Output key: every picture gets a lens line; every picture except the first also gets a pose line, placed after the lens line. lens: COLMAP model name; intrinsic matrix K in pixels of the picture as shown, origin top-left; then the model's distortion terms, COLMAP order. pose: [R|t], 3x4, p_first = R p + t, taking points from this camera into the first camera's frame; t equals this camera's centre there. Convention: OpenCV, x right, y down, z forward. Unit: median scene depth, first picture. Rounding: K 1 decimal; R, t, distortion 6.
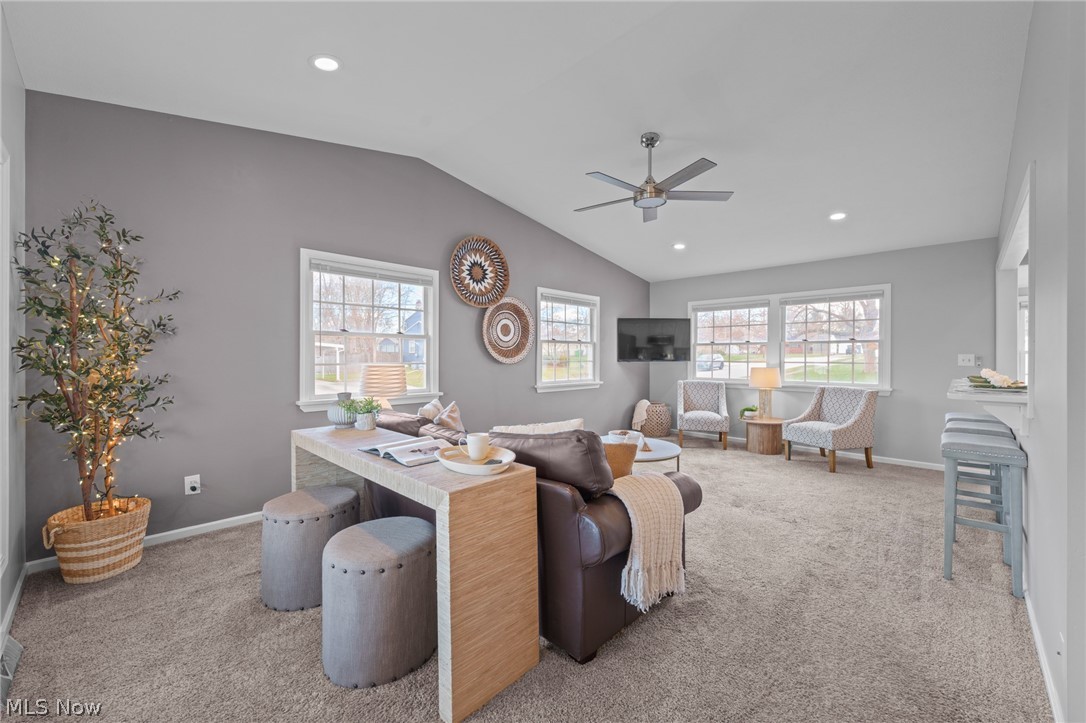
lens RADIAL K [[421.8, 0, 538.2], [0, 421.8, 361.6], [0, 0, 1]] dist [-0.008710, 0.000224]
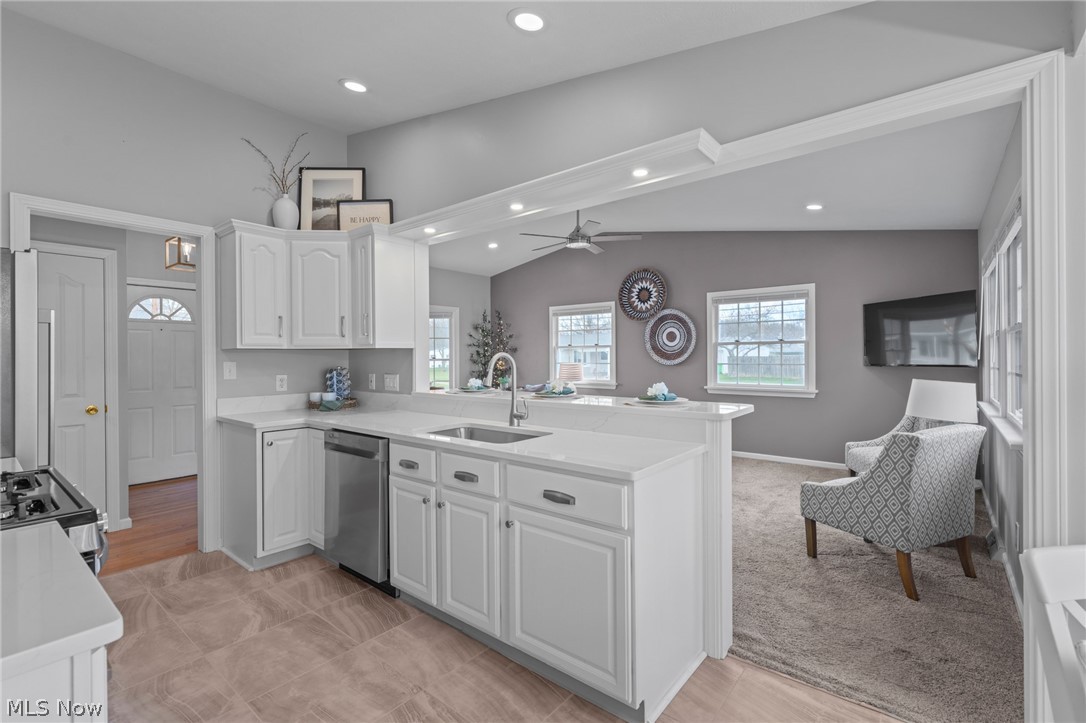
lens RADIAL K [[480.1, 0, 545.0], [0, 480.1, 356.9], [0, 0, 1]] dist [-0.005031, 0.002027]
pose [[0.107407, -0.002127, -0.994213, 1.316161], [-0.005644, 0.999980, -0.002749, -0.013349], [0.994199, 0.005907, 0.107393, 0.539778]]
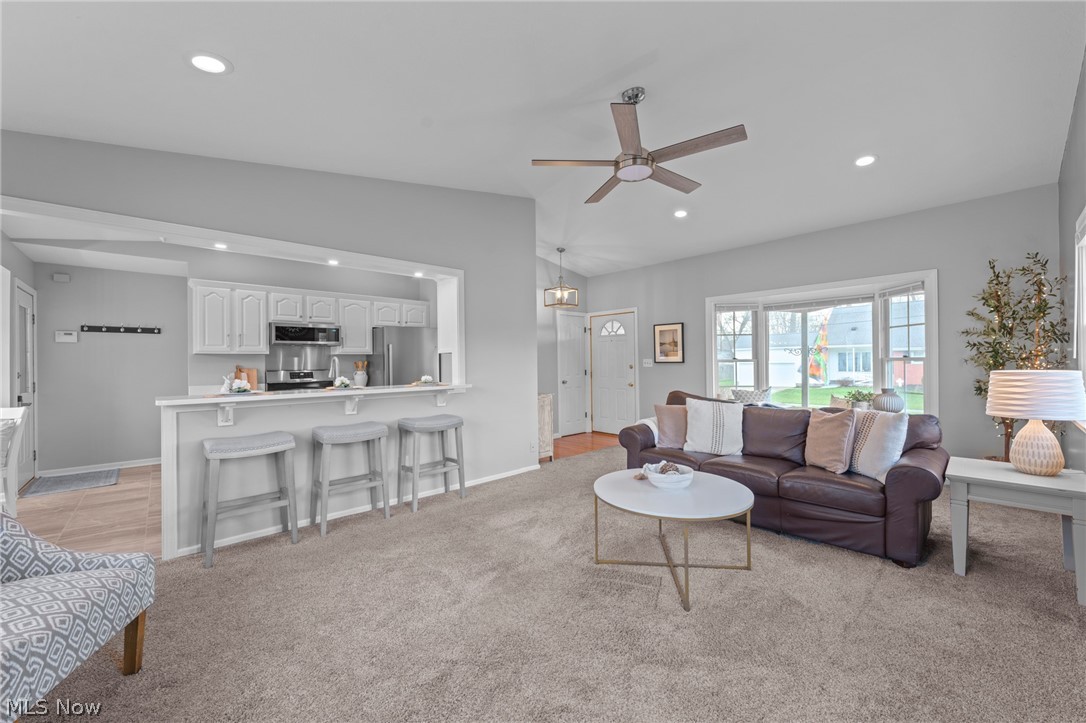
lens RADIAL K [[421.8, 0, 551.2], [0, 421.8, 359.7], [0, 0, 1]] dist [-0.008710, 0.000224]
pose [[-0.999441, 0.006266, 0.032833, 0.287926], [0.006501, 0.999954, 0.007053, -0.016812], [-0.032787, 0.007262, -0.999436, 1.356887]]
